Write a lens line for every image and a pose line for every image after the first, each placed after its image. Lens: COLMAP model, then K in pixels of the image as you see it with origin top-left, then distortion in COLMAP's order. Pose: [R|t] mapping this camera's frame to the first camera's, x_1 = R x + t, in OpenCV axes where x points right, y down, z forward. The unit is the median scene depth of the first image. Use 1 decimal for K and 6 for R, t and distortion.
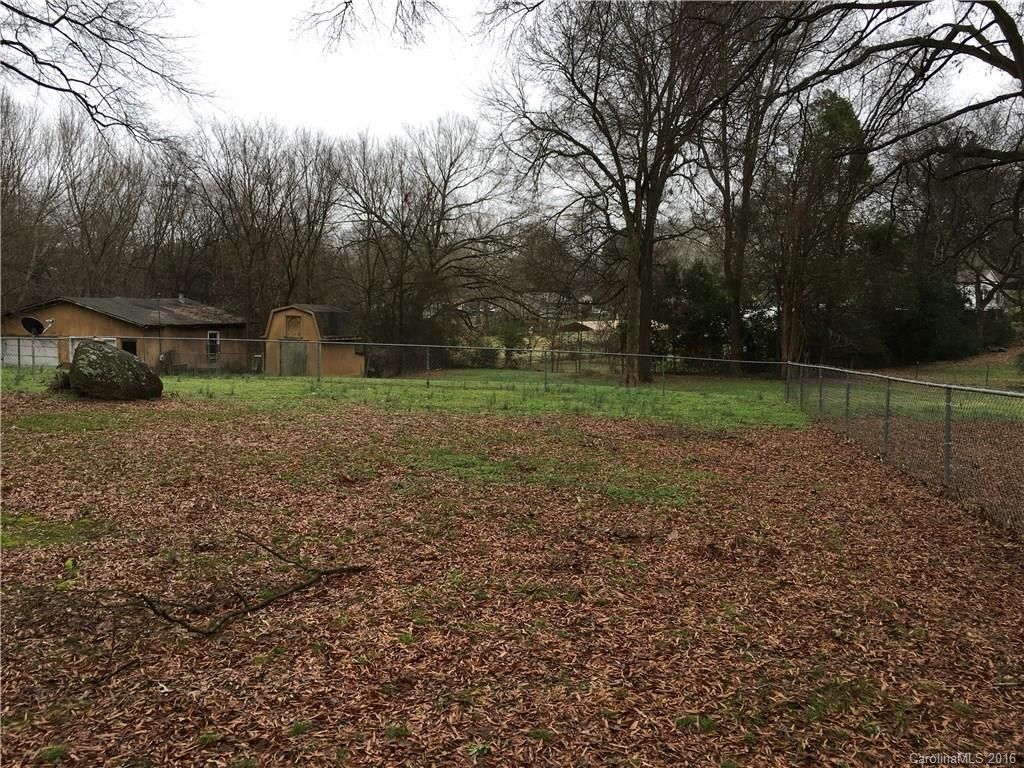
lens RADIAL K [[863.6, 0, 514.0], [0, 863.6, 384.5], [0, 0, 1]] dist [0.066414, -0.090903]
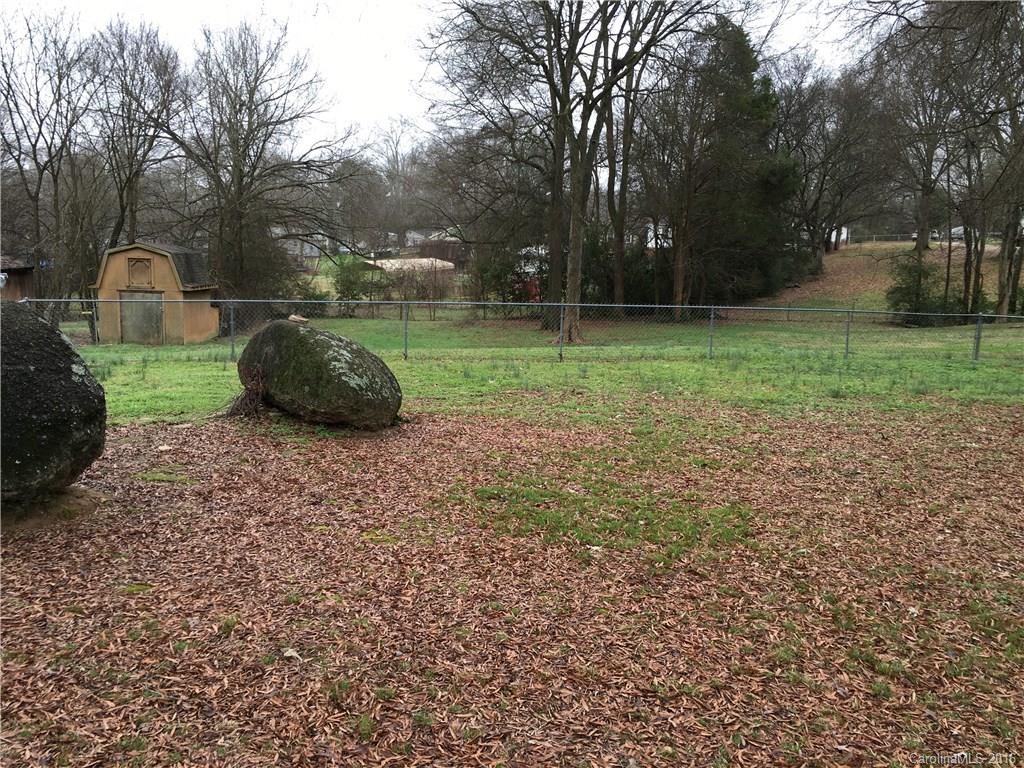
lens RADIAL K [[863.6, 0, 510.9], [0, 863.6, 384.3], [0, 0, 1]] dist [0.066414, -0.090903]
pose [[0.944675, -0.051334, 0.323966, -0.198764], [0.028233, 0.996738, 0.075611, -0.017662], [-0.326791, -0.062281, 0.943042, 0.165361]]
